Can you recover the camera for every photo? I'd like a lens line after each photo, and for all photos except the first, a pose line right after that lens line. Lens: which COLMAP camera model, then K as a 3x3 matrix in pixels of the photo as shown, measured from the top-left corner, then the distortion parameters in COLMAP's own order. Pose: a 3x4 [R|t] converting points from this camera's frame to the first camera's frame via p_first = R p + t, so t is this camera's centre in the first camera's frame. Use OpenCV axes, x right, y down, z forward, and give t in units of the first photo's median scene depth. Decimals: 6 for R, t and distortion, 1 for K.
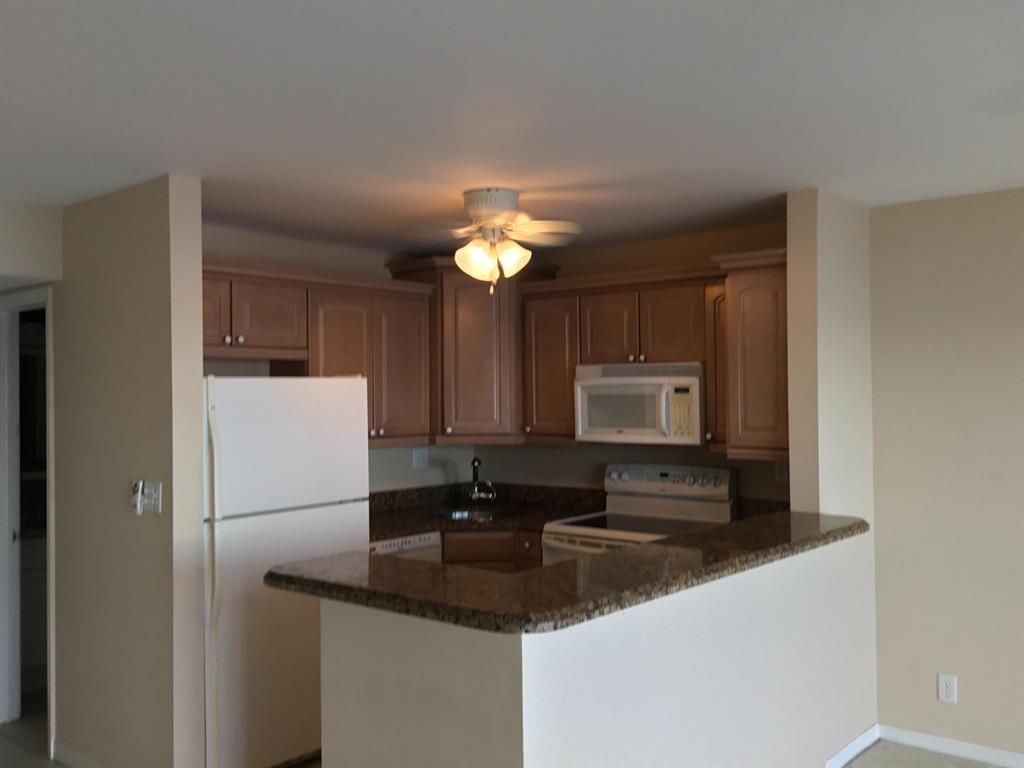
lens RADIAL K [[960.5, 0, 512.0], [0, 960.5, 384.0], [0, 0, 1]] dist [0.092268, -0.146516]
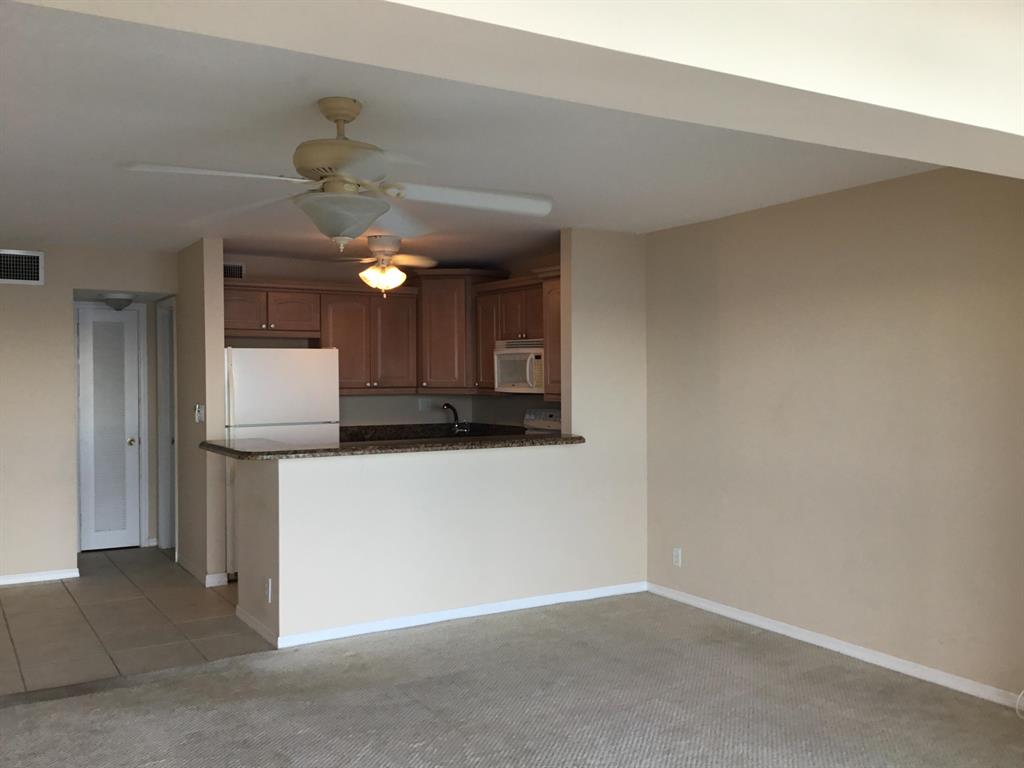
lens RADIAL K [[960.5, 0, 512.0], [0, 960.5, 384.0], [0, 0, 1]] dist [0.092268, -0.146516]
pose [[0.945066, 0.011701, -0.326669, 0.659810], [-0.004052, 0.999702, 0.024086, 0.012638], [0.326854, -0.021439, 0.944832, -0.453998]]
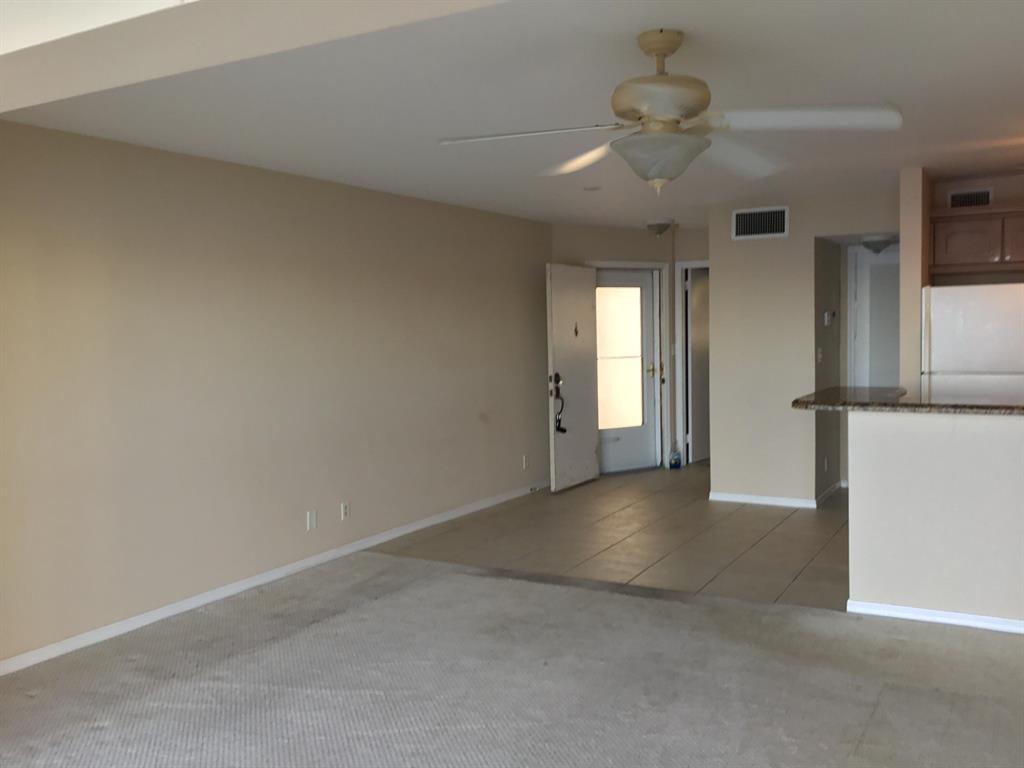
lens RADIAL K [[917.9, 0, 464.7], [0, 917.9, 384.6], [0, 0, 1]] dist [0.081125, -0.180929]
pose [[0.146976, 0.071238, -0.986572, 0.968617], [0.029984, 0.996624, 0.076430, 0.012201], [0.988686, -0.040814, 0.144344, -0.012905]]
